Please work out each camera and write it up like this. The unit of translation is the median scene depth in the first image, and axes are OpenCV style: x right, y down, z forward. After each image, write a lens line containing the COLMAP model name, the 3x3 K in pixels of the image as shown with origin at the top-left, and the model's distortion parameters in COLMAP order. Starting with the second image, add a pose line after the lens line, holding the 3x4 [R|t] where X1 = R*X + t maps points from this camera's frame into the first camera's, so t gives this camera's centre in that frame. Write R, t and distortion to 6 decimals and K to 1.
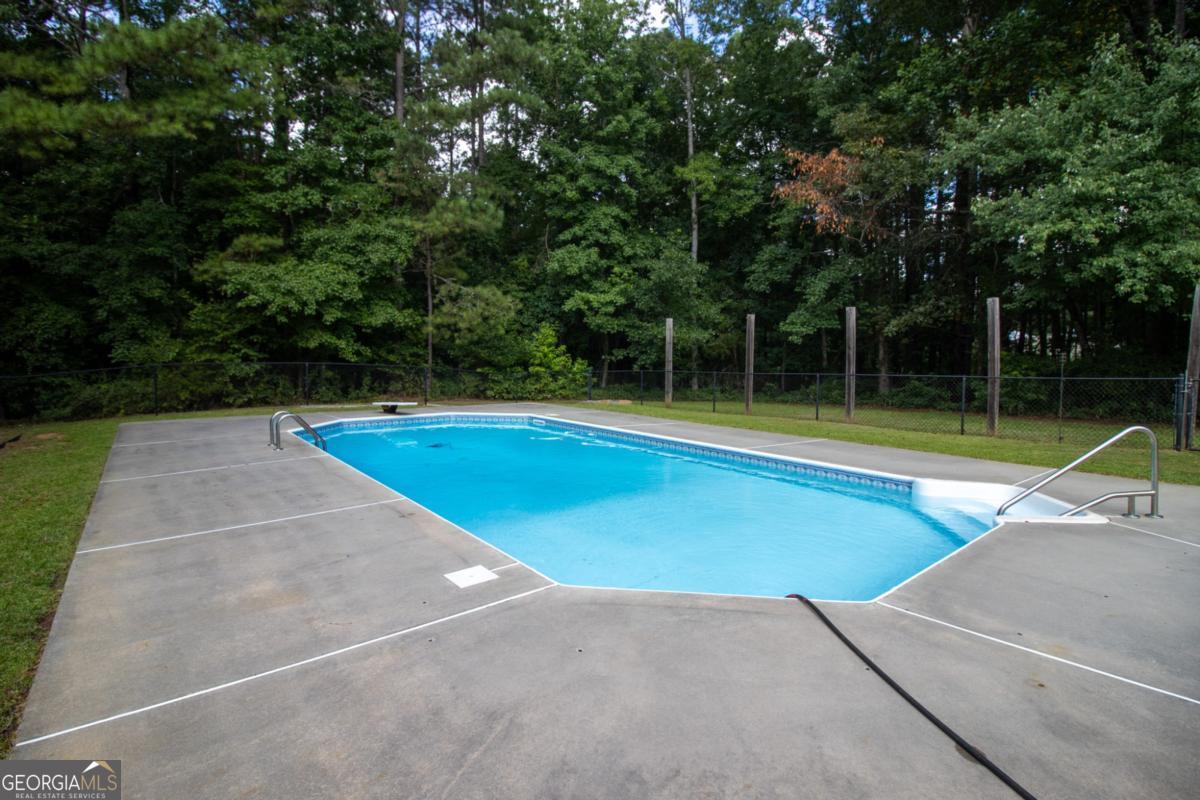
lens RADIAL K [[569.9, 0, 604.2], [0, 569.9, 384.5], [0, 0, 1]] dist [-0.026490, -0.000333]
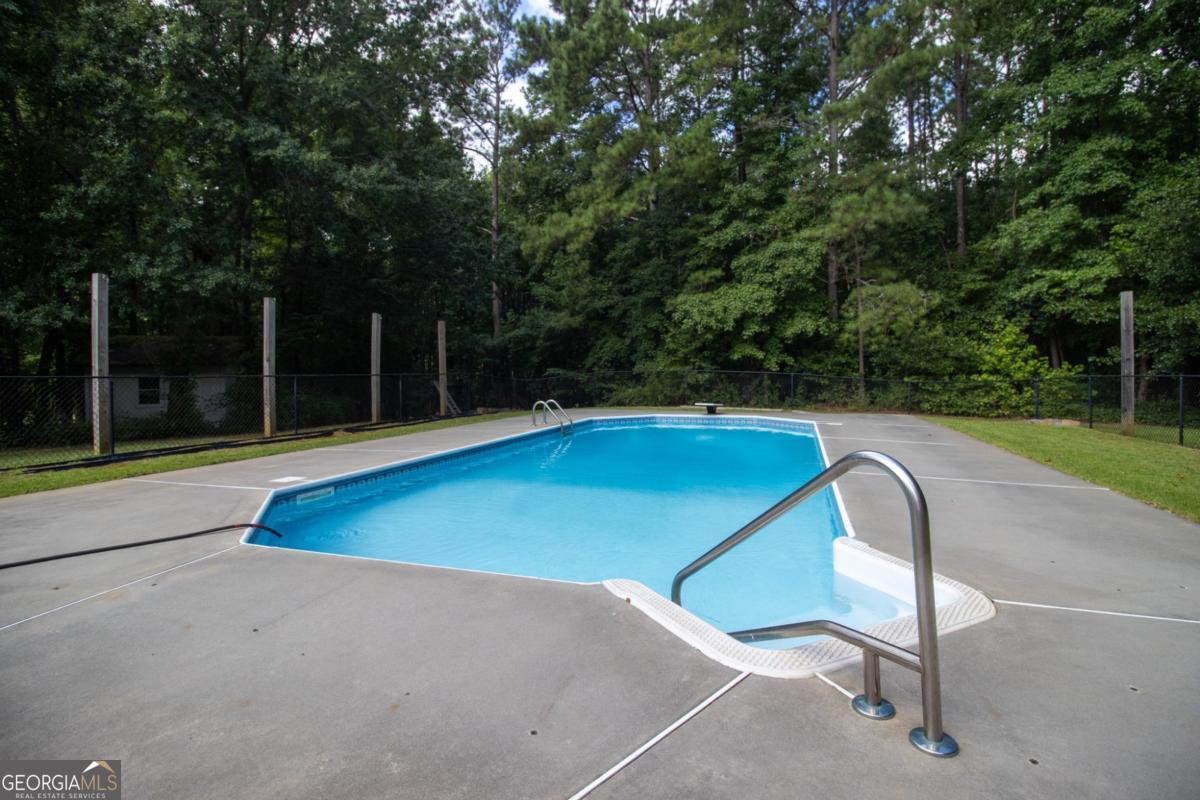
lens RADIAL K [[560.8, 0, 595.5], [0, 560.8, 380.7], [0, 0, 1]] dist [-0.002729, -0.012385]
pose [[0.498424, -0.003516, -0.866926, 0.326400], [-0.030961, 0.999282, -0.021853, 0.012605], [0.866380, 0.037734, 0.497957, 0.176993]]
